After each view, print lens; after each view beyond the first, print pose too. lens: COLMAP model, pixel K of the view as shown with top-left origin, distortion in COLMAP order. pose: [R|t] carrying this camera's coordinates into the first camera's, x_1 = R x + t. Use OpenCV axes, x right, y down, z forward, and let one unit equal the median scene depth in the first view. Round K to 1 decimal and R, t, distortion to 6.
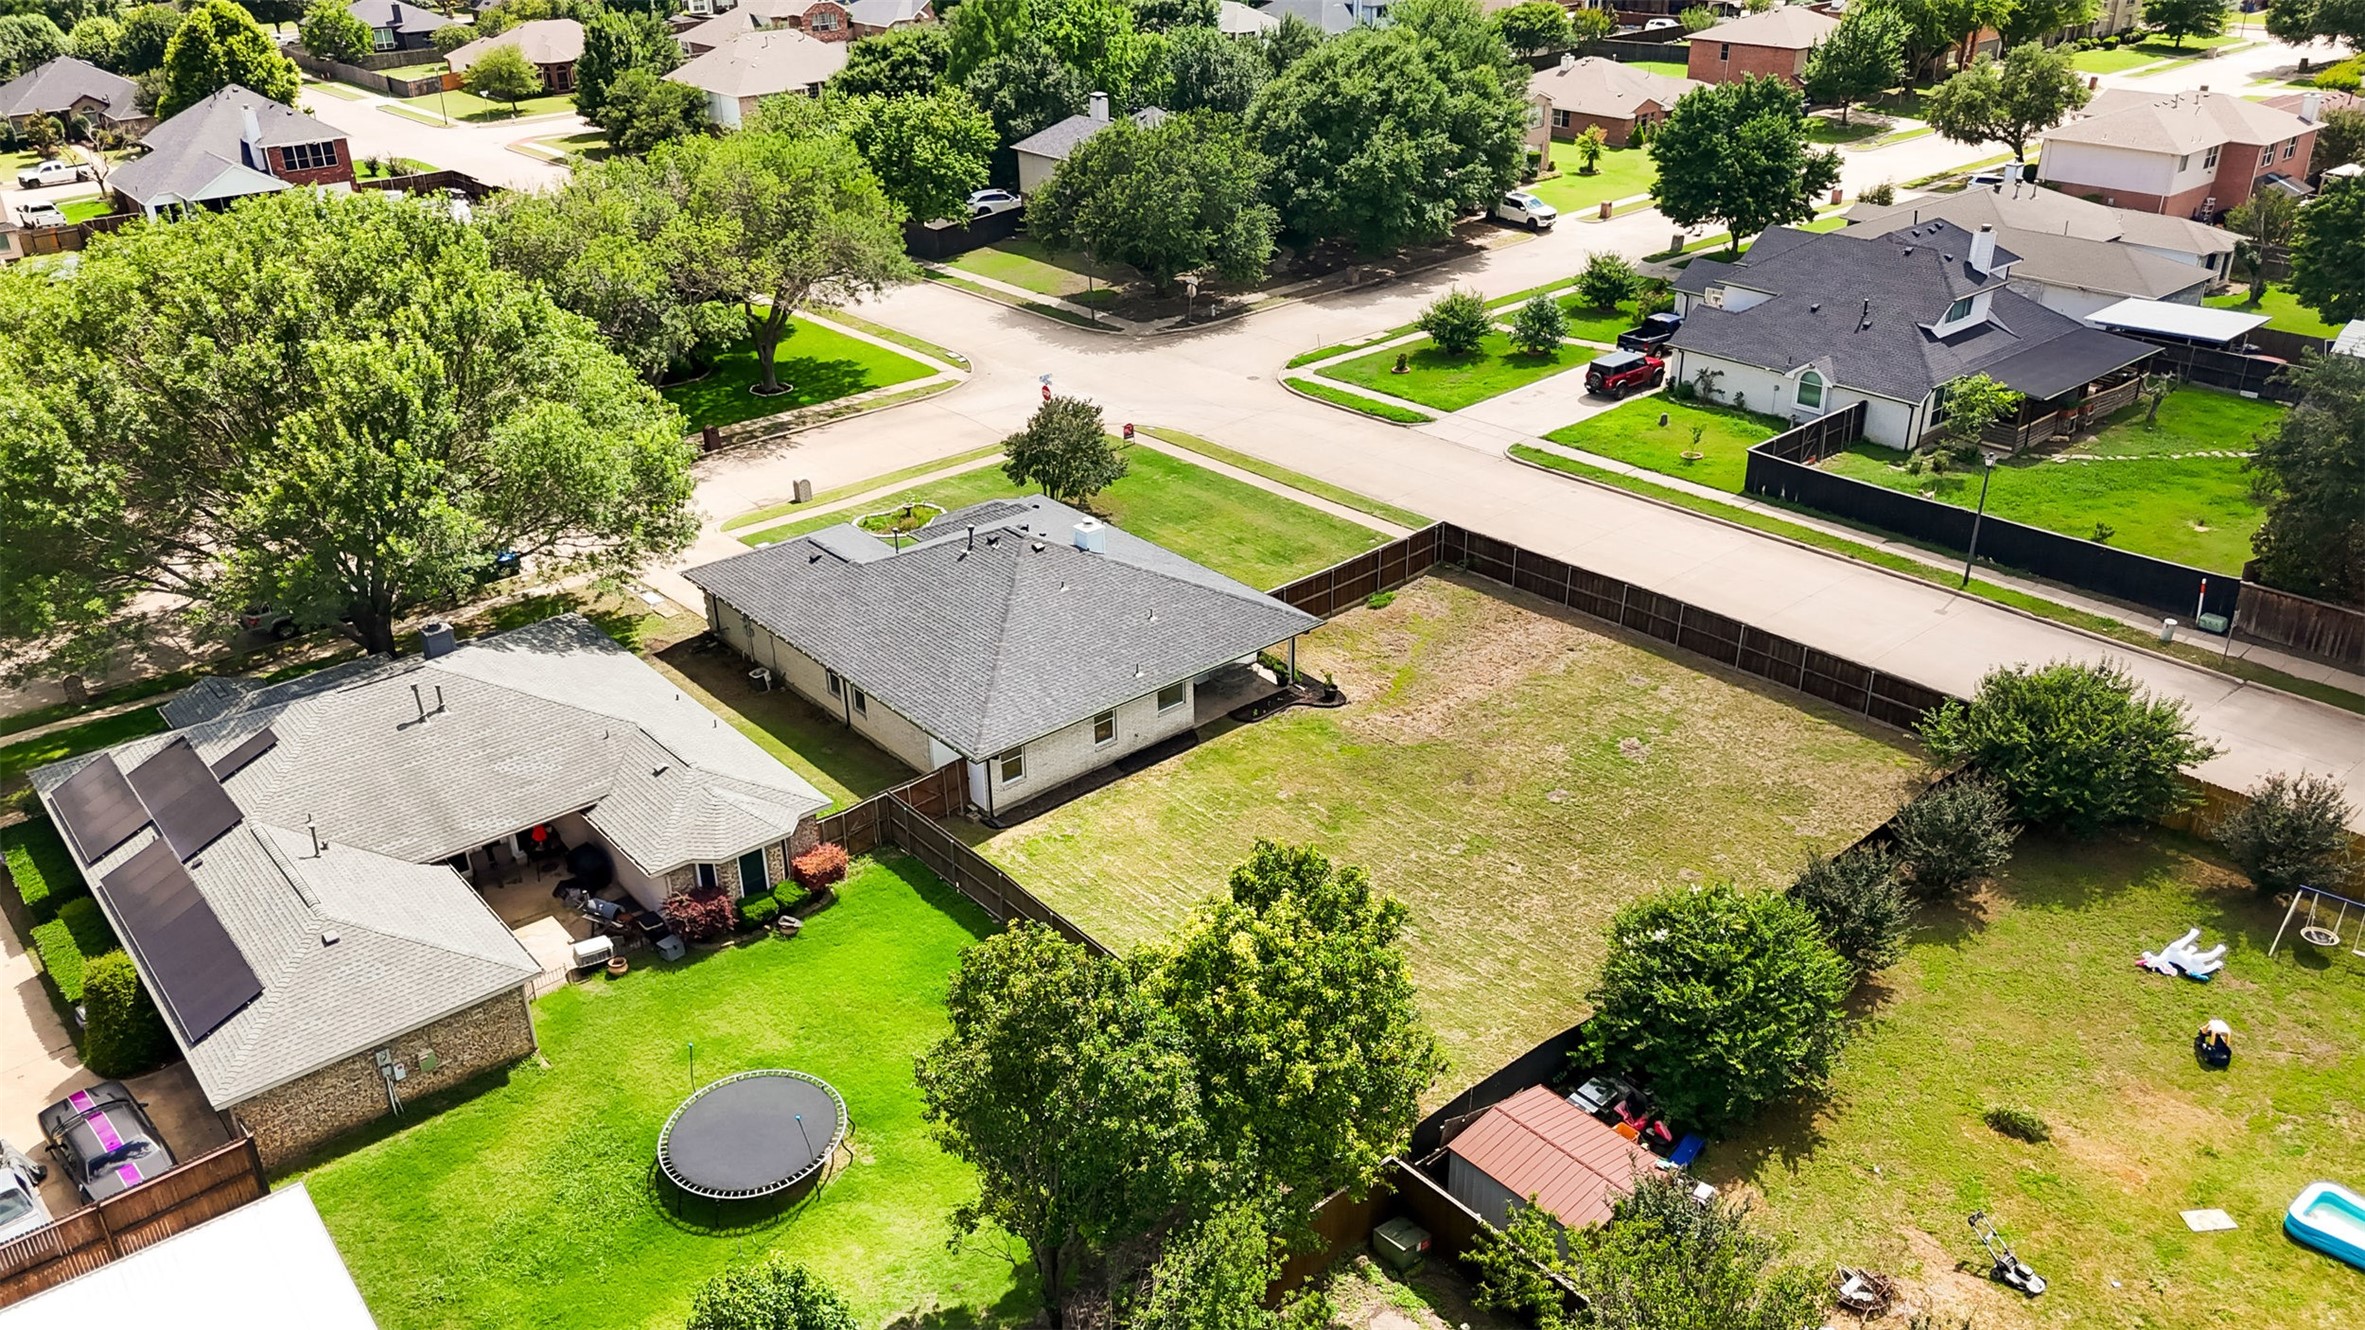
lens RADIAL K [[1760.5, 0, 1182.5], [0, 1760.5, 665.0], [0, 0, 1]] dist [0.111841, -0.166296]
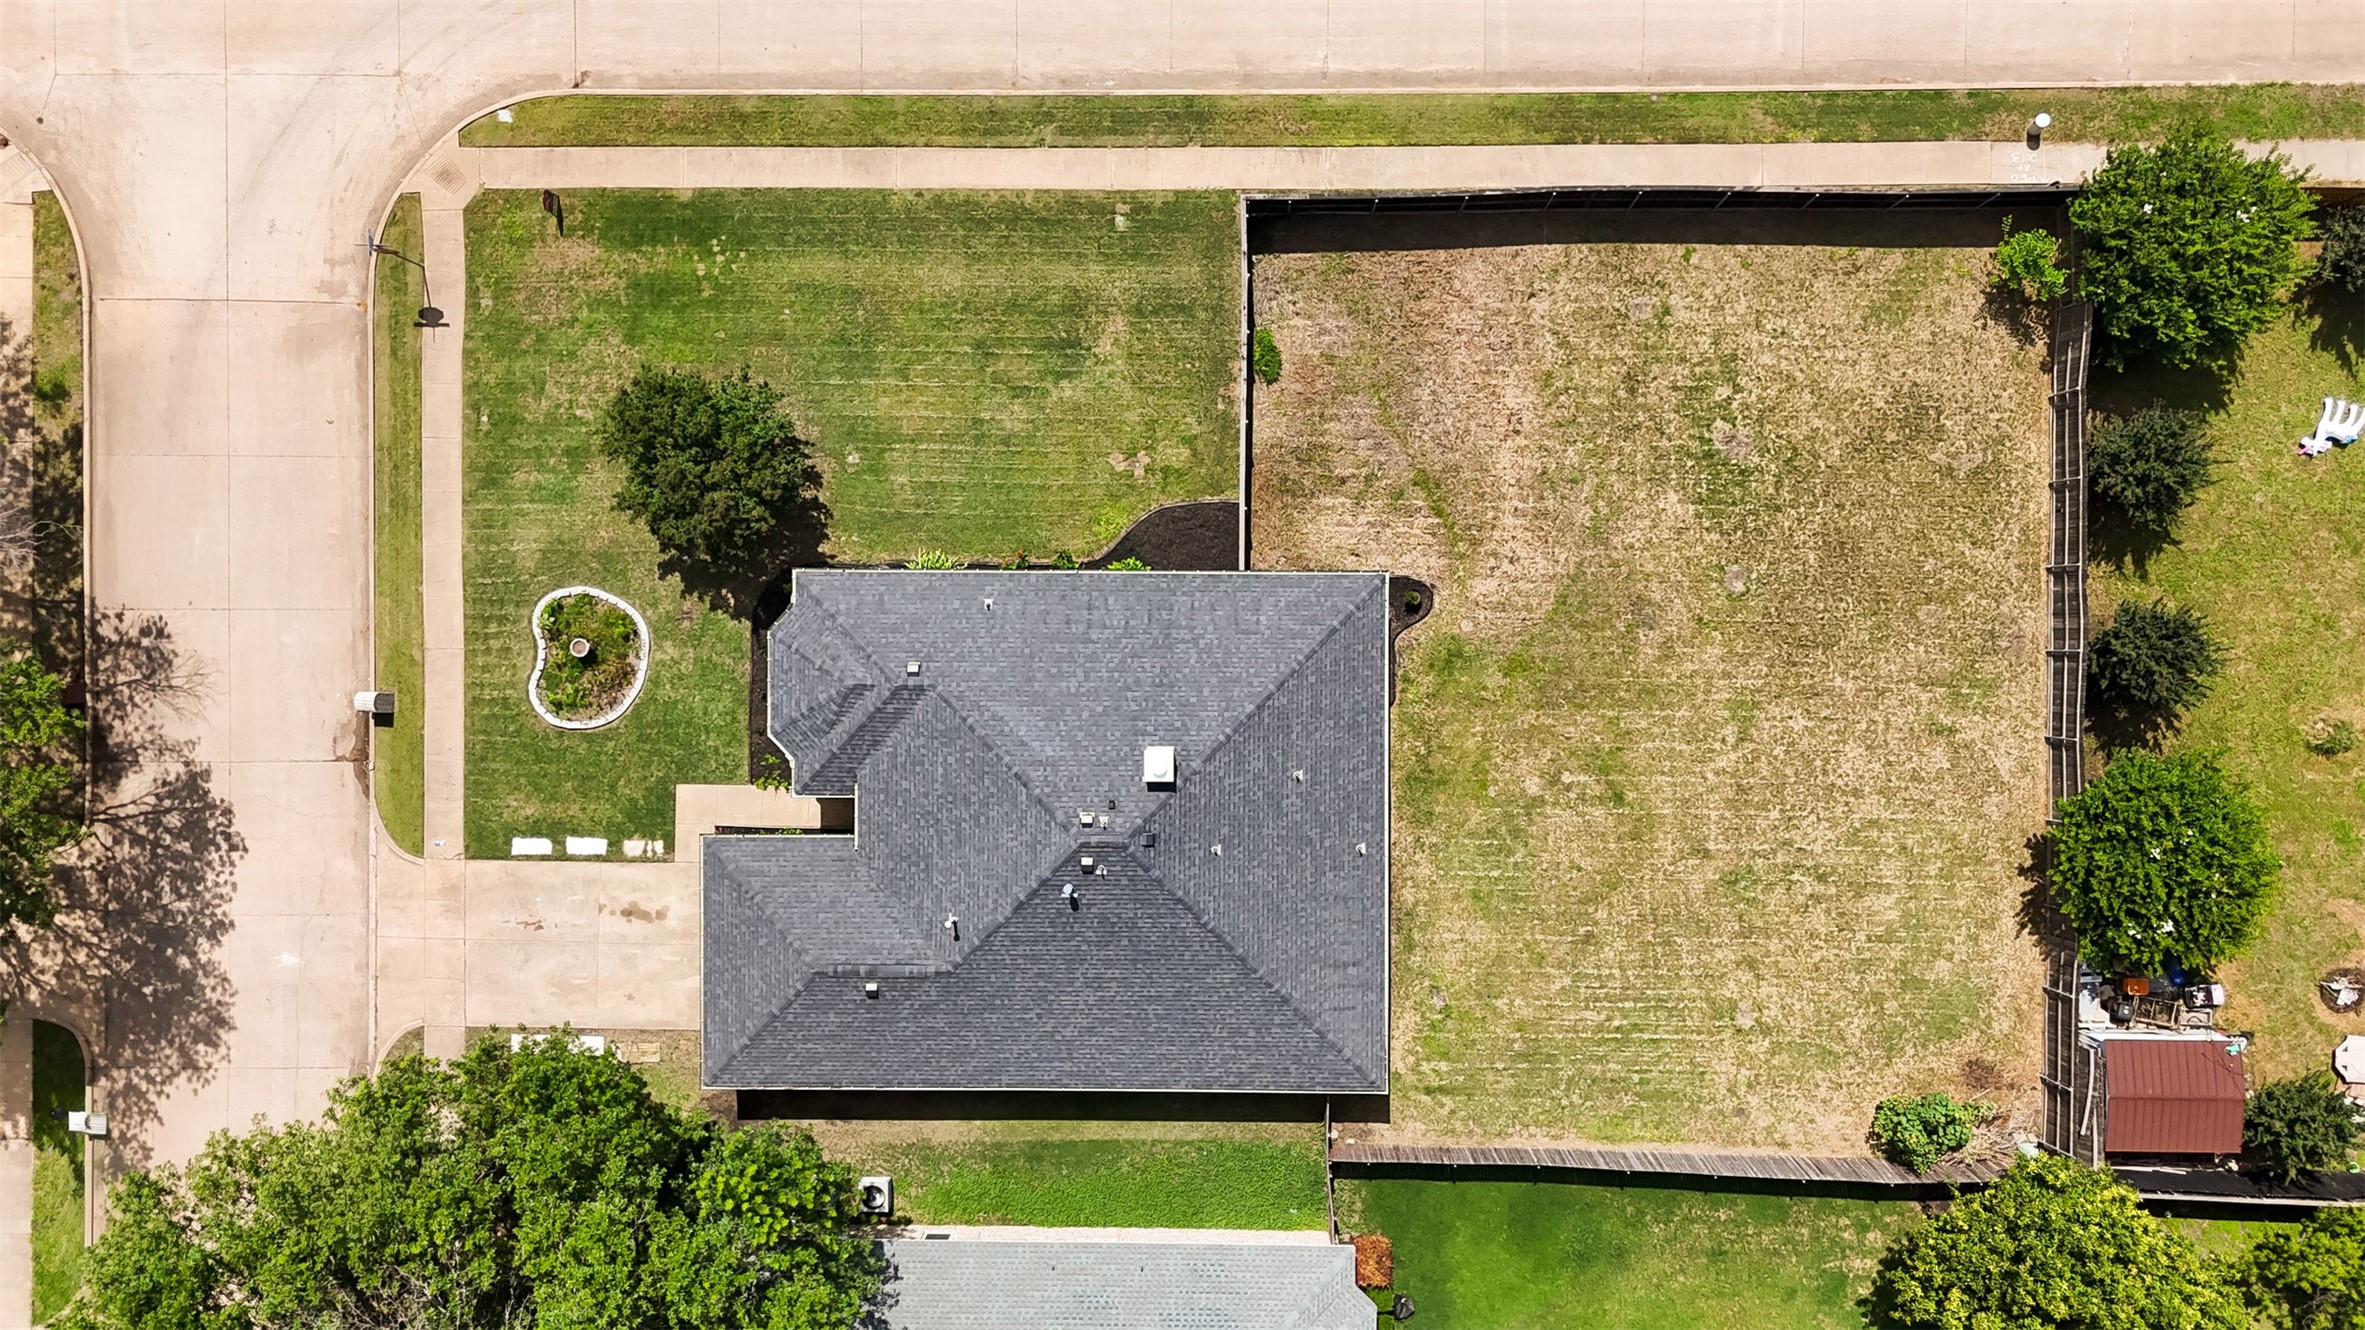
lens RADIAL K [[1760.5, 0, 1182.5], [0, 1760.5, 665.0], [0, 0, 1]] dist [0.111841, -0.166296]
pose [[0.652245, -0.758007, -0.001571, -0.009563], [0.349462, 0.298862, 0.888008, -0.578233], [-0.672646, -0.579748, 0.459826, 0.498172]]
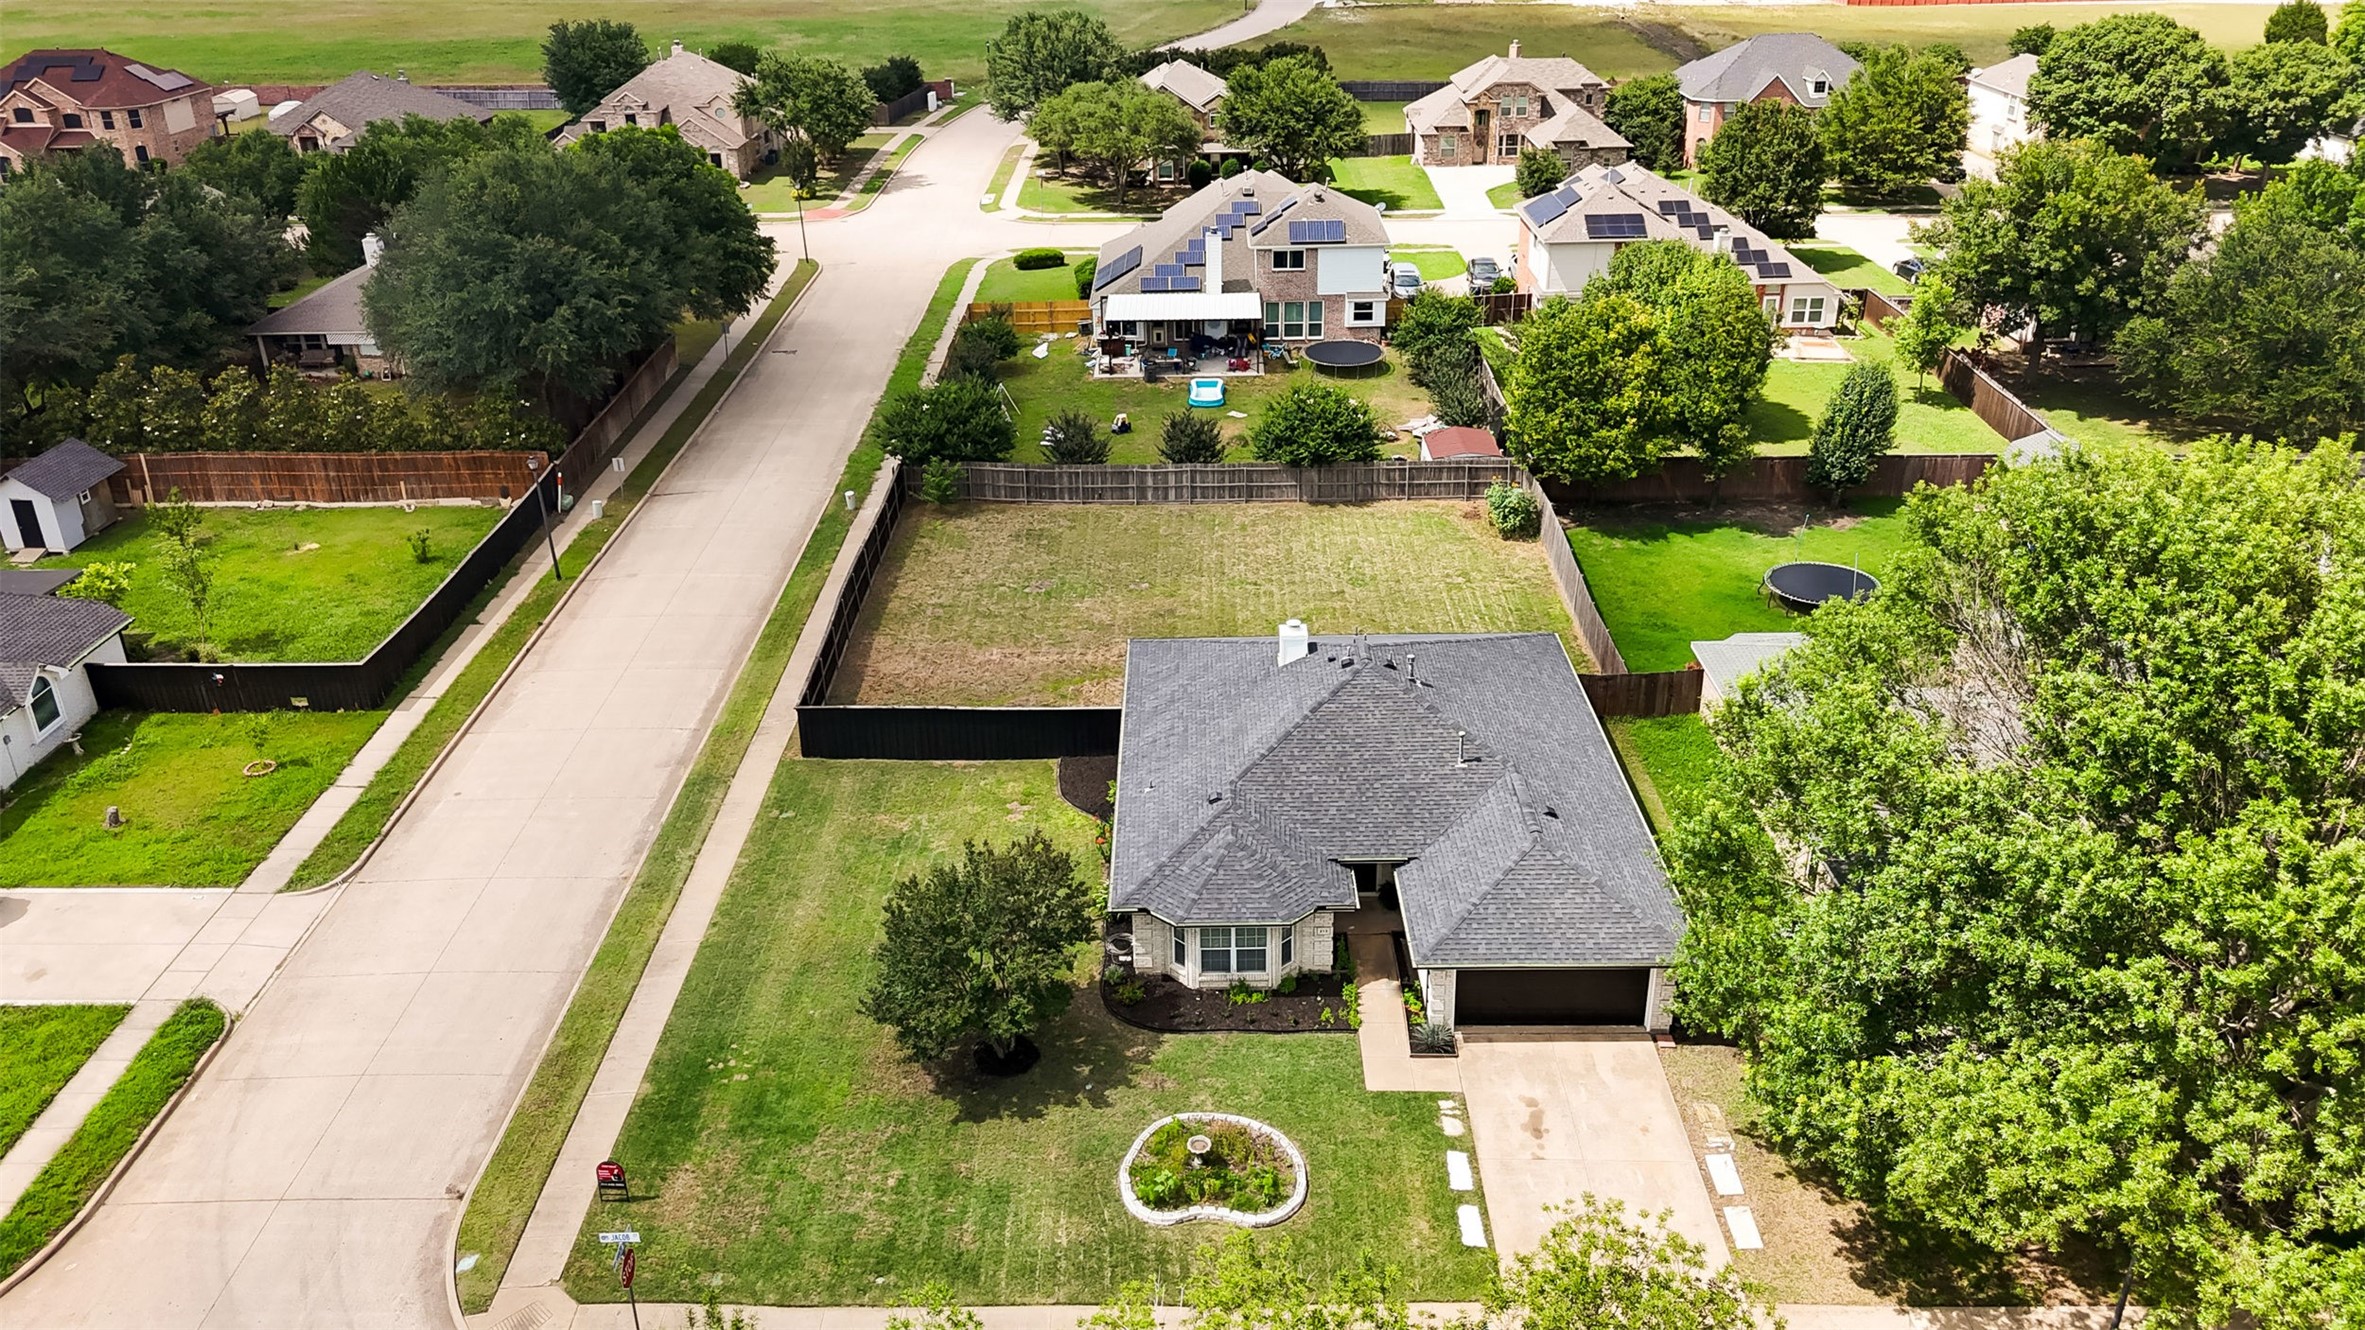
lens RADIAL K [[1760.5, 0, 1182.5], [0, 1760.5, 665.0], [0, 0, 1]] dist [0.111841, -0.166296]
pose [[-0.760614, -0.251608, 0.598464, -0.407058], [0.316097, 0.661661, 0.679918, -0.511436], [-0.567053, 0.706328, -0.423736, 1.062299]]
